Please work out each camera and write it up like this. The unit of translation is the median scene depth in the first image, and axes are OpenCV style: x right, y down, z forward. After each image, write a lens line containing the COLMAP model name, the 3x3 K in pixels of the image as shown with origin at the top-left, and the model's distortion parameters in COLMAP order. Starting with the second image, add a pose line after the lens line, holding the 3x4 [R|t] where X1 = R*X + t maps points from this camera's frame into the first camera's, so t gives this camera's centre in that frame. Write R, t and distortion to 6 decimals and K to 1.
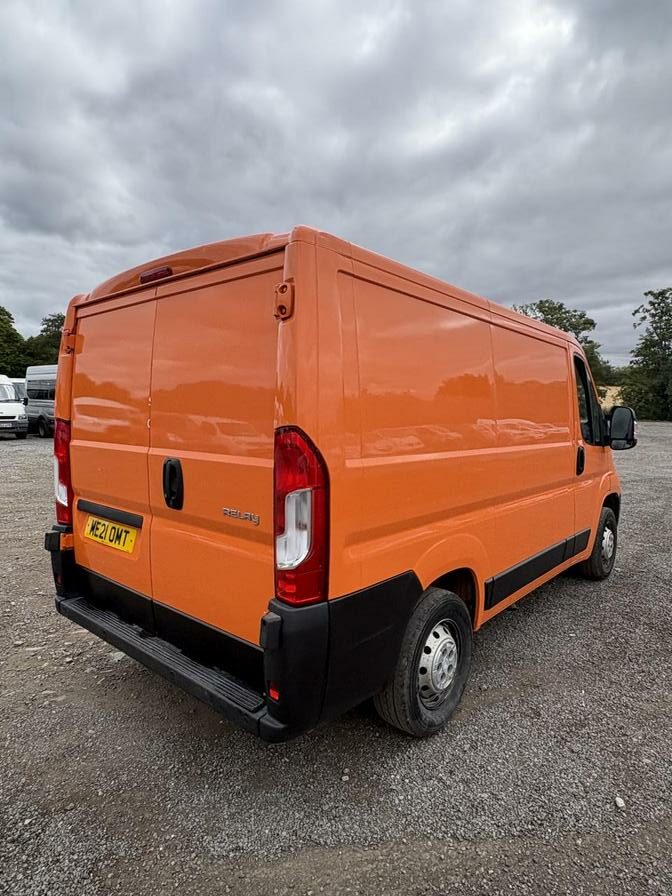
lens RADIAL K [[521.2, 0, 335.4], [0, 521.2, 442.3], [0, 0, 1]] dist [0.001148, -0.000638]
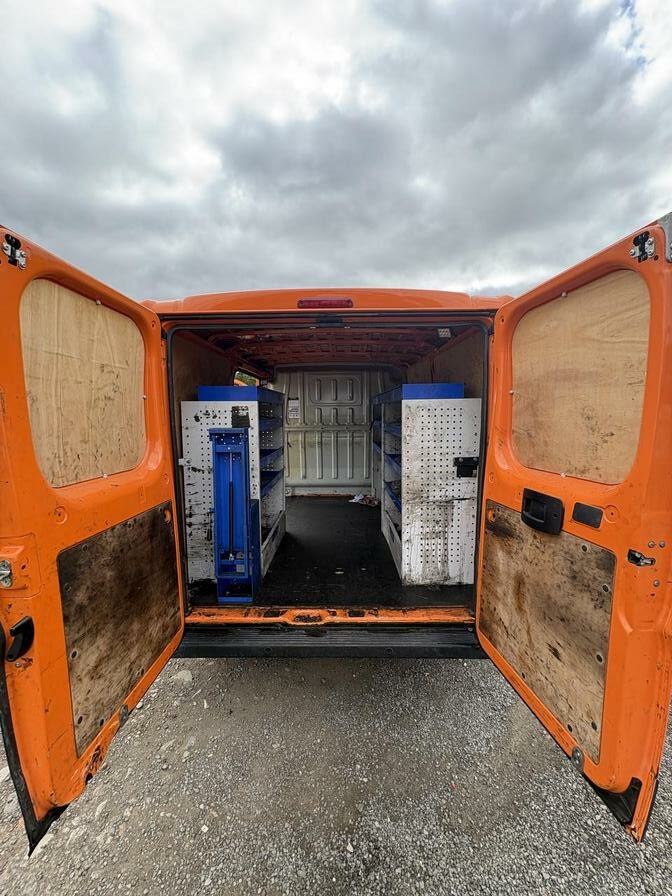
lens RADIAL K [[349.2, 0, 336.0], [0, 349.2, 448.0], [0, 0, 1]] dist [-0.010543, 0.000240]
pose [[0.763318, -0.075165, 0.641635, -0.782902], [0.045357, 0.996993, 0.062834, -0.067784], [-0.644428, -0.018860, 0.764432, 0.419513]]
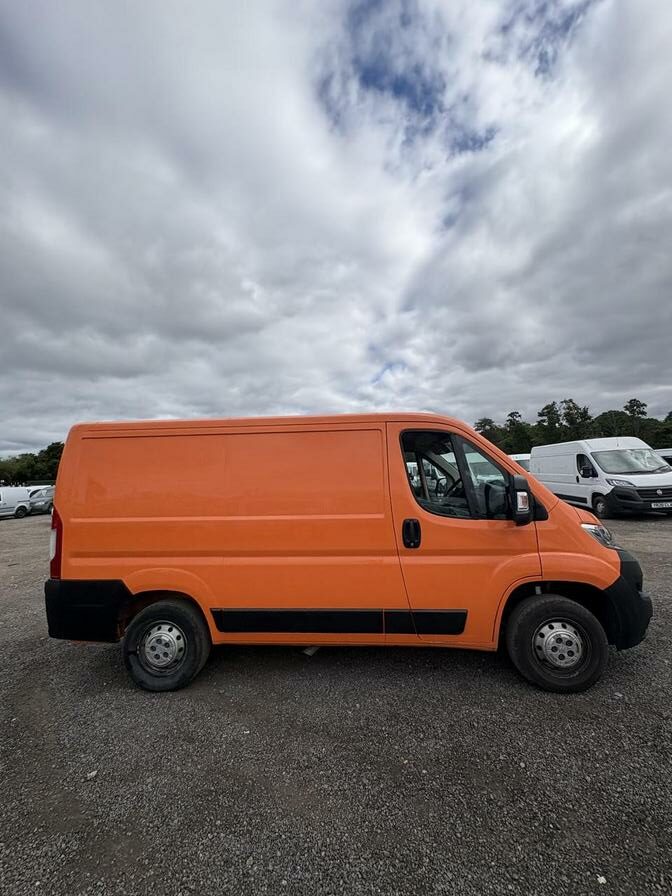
lens RADIAL K [[356.7, 0, 336.0], [0, 356.7, 448.0], [0, 0, 1]] dist [0.000487, -0.000131]
pose [[0.596311, -0.109316, -0.795276, 1.517598], [-0.008439, 0.989776, -0.142379, -0.045706], [0.802709, 0.091613, 0.589292, 0.736476]]
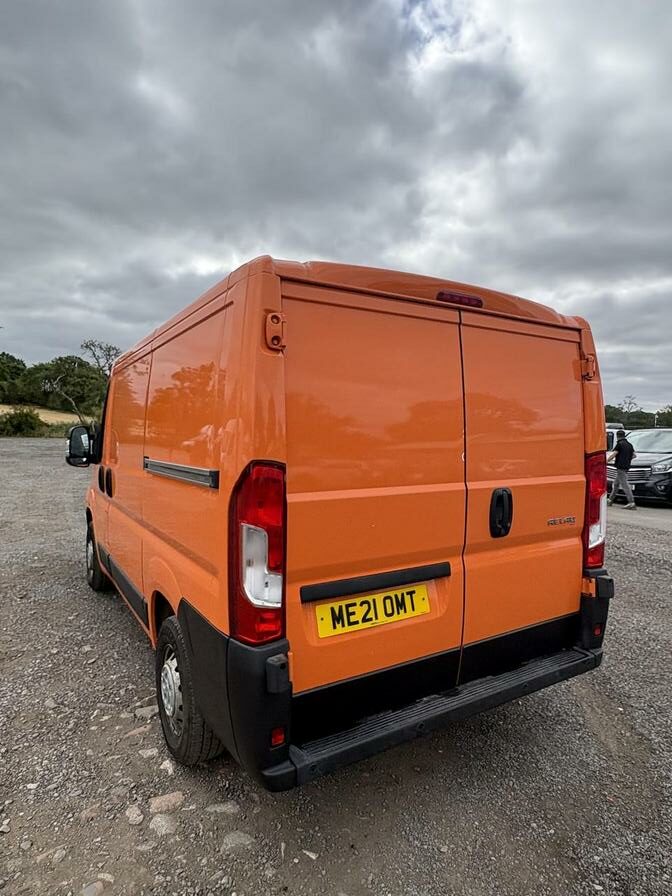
lens RADIAL K [[524.7, 0, 336.0], [0, 524.7, 448.0], [0, 0, 1]] dist [-0.000594, -0.000054]
pose [[0.300932, -0.040511, 0.952785, -1.272894], [0.054191, 0.998209, 0.025327, -0.084970], [-0.952105, 0.044011, 0.302588, 0.901300]]
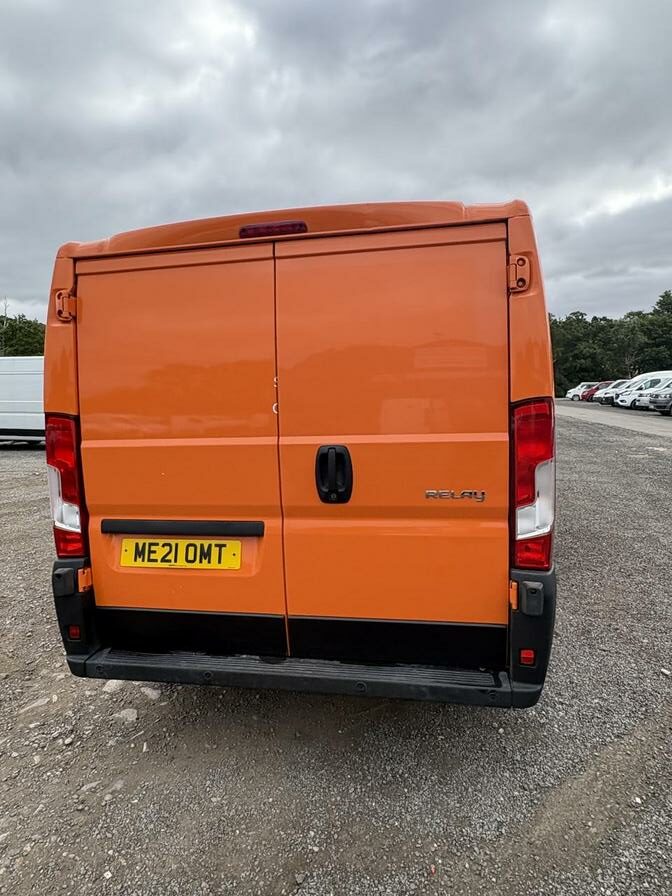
lens RADIAL K [[521.2, 0, 335.4], [0, 521.2, 442.3], [0, 0, 1]] dist [0.001148, -0.000638]
pose [[0.862915, -0.082631, 0.498548, -0.672388], [0.071631, 0.996580, 0.041194, -0.009340], [-0.500247, 0.000164, 0.865883, 0.220582]]
